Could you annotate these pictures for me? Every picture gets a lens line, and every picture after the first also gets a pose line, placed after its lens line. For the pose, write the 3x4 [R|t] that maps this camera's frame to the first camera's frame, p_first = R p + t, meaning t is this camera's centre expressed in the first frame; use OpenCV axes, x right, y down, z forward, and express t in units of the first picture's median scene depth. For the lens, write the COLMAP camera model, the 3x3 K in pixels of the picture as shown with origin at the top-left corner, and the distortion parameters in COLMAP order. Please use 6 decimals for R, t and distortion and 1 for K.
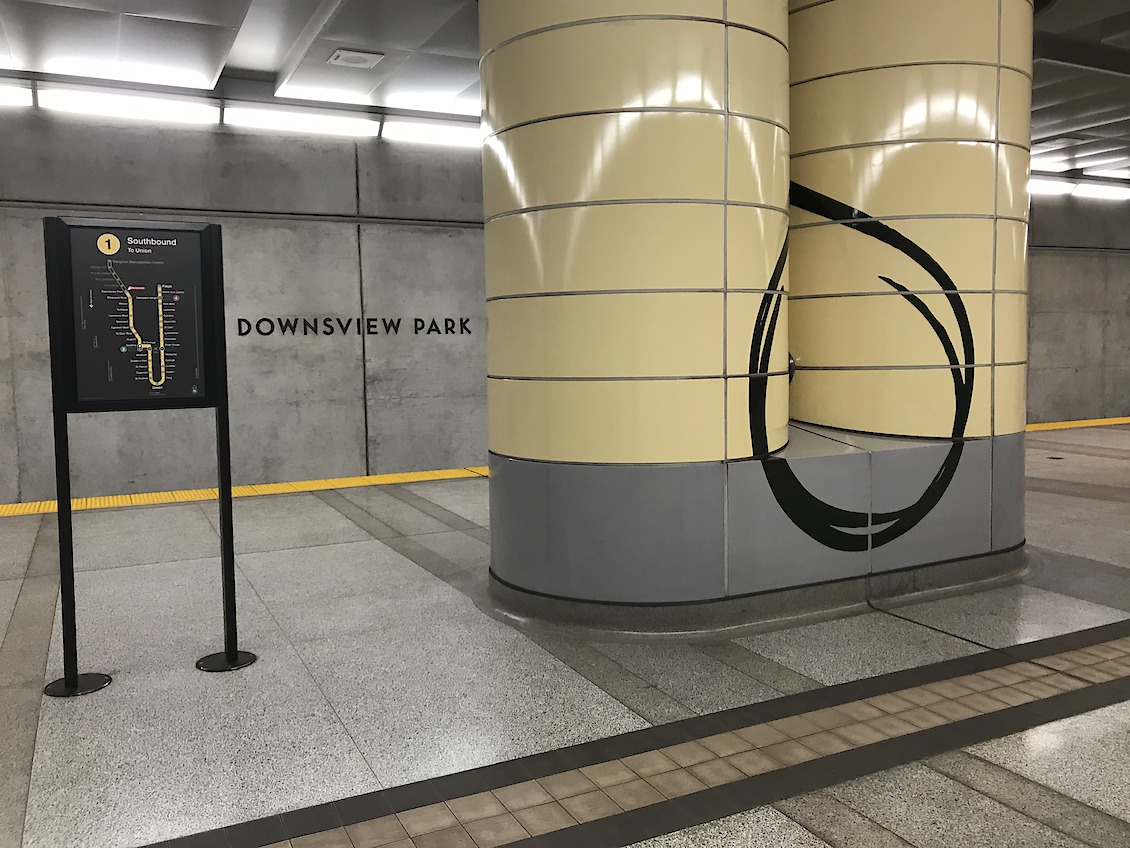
lens RADIAL K [[927.5, 0, 562.3], [0, 927.5, 413.1], [0, 0, 1]] dist [0.044618, -0.055548]
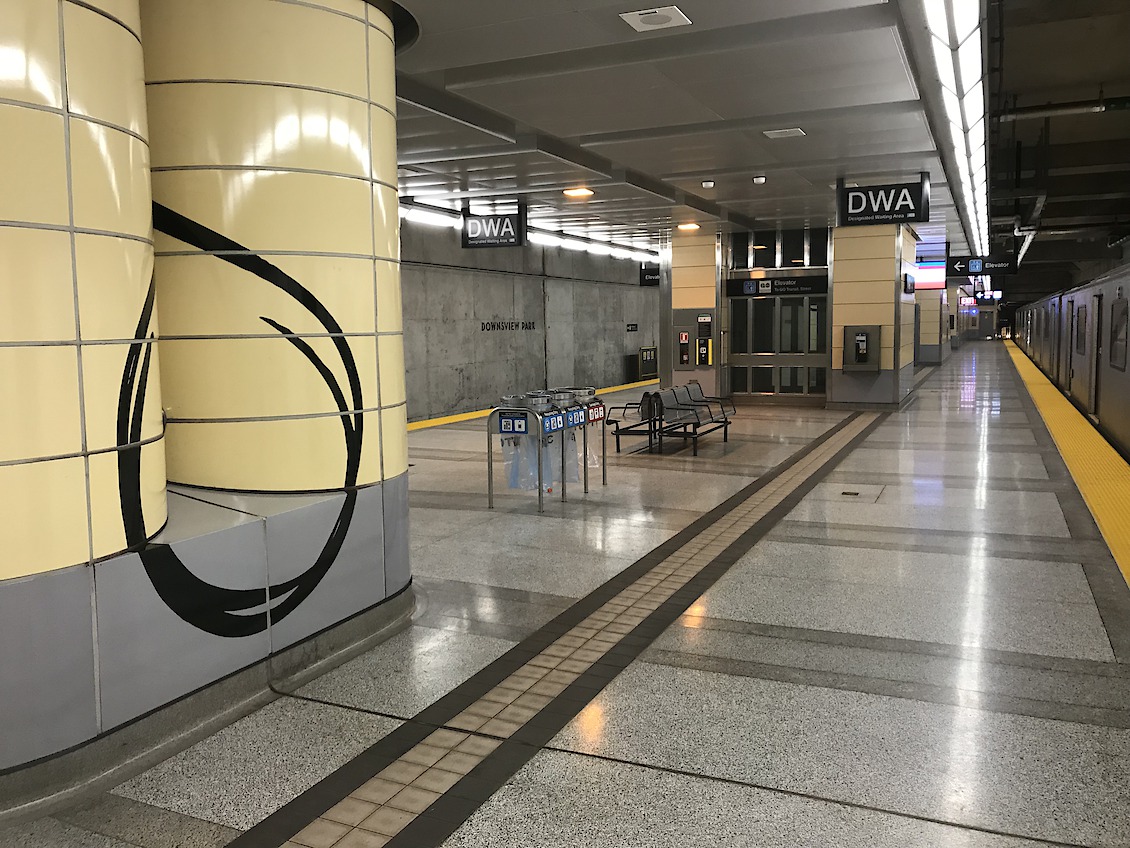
lens RADIAL K [[927.5, 0, 546.5], [0, 927.5, 407.5], [0, 0, 1]] dist [0.044618, -0.055548]
pose [[0.785876, -0.047667, 0.616544, 0.000017], [0.045609, 0.998777, 0.019083, -0.071128], [-0.616700, 0.013123, 0.787089, 0.143991]]
